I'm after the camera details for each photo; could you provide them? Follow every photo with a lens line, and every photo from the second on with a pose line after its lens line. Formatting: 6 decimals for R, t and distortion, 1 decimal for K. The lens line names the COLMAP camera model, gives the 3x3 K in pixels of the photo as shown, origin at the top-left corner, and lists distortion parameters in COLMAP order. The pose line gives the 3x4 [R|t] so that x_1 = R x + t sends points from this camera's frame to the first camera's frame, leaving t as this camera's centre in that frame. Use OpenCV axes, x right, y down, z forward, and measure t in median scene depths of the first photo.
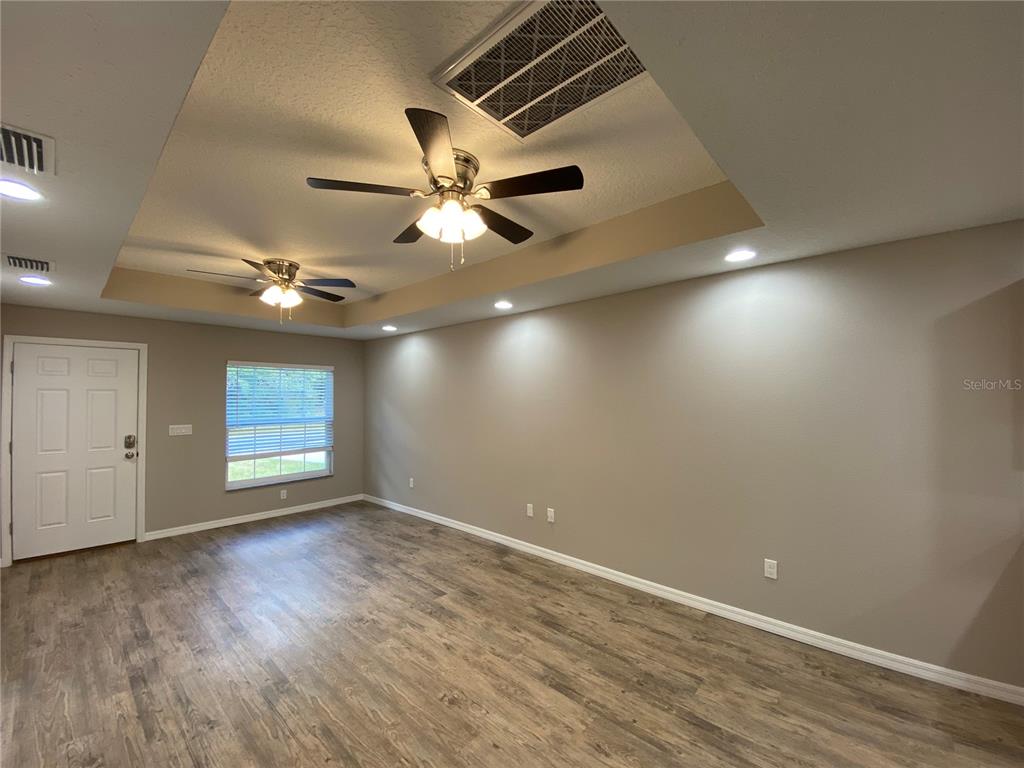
lens RADIAL K [[417.4, 0, 509.4], [0, 417.4, 387.8], [0, 0, 1]] dist [0.021593, -0.020006]
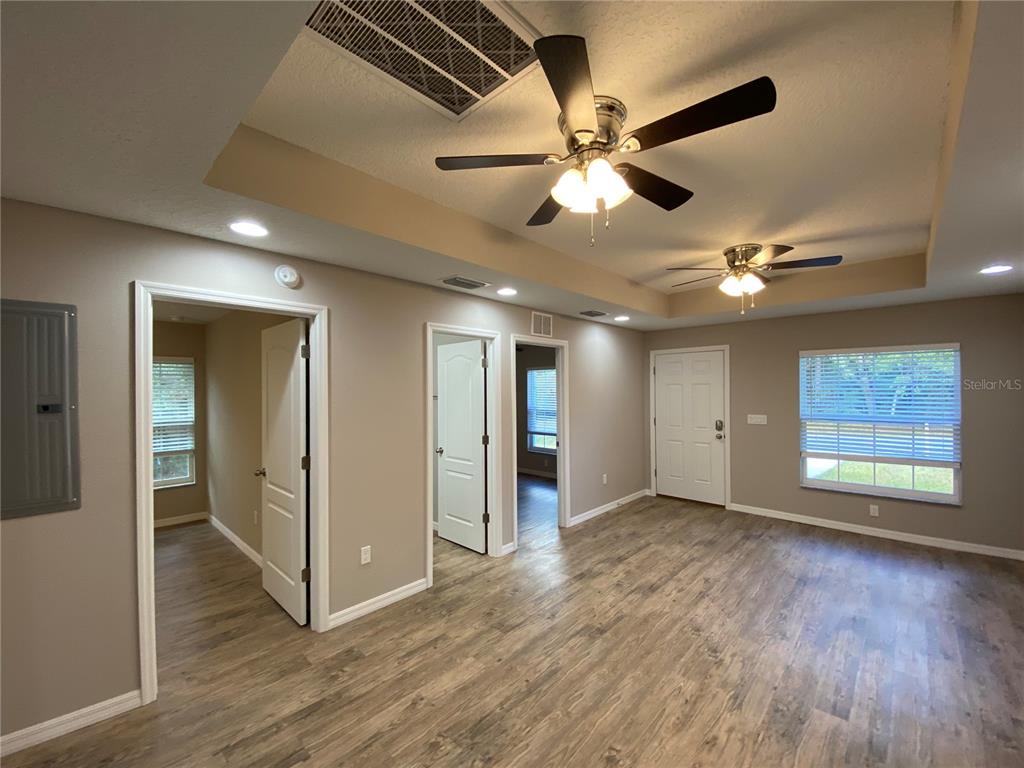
lens RADIAL K [[417.4, 0, 509.4], [0, 417.4, 387.8], [0, 0, 1]] dist [0.021593, -0.020006]
pose [[-0.016762, -0.000125, -0.999860, 0.508463], [0.027623, 0.999618, -0.000588, 0.002445], [0.999478, -0.027629, -0.016752, 0.604882]]
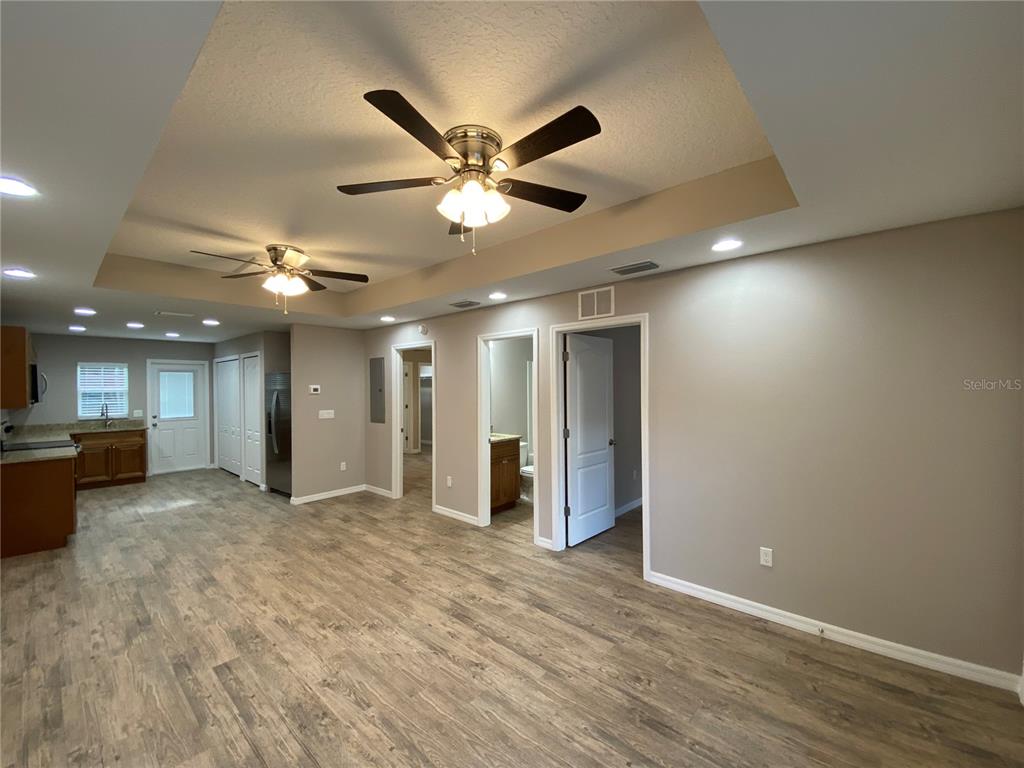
lens RADIAL K [[410.9, 0, 504.2], [0, 410.9, 386.9], [0, 0, 1]] dist [0.009064, -0.014523]
pose [[-0.999921, 0.012009, -0.003629, -0.720360], [0.012063, 0.999808, -0.015456, 0.038000], [0.003443, -0.015498, -0.999874, 1.904202]]
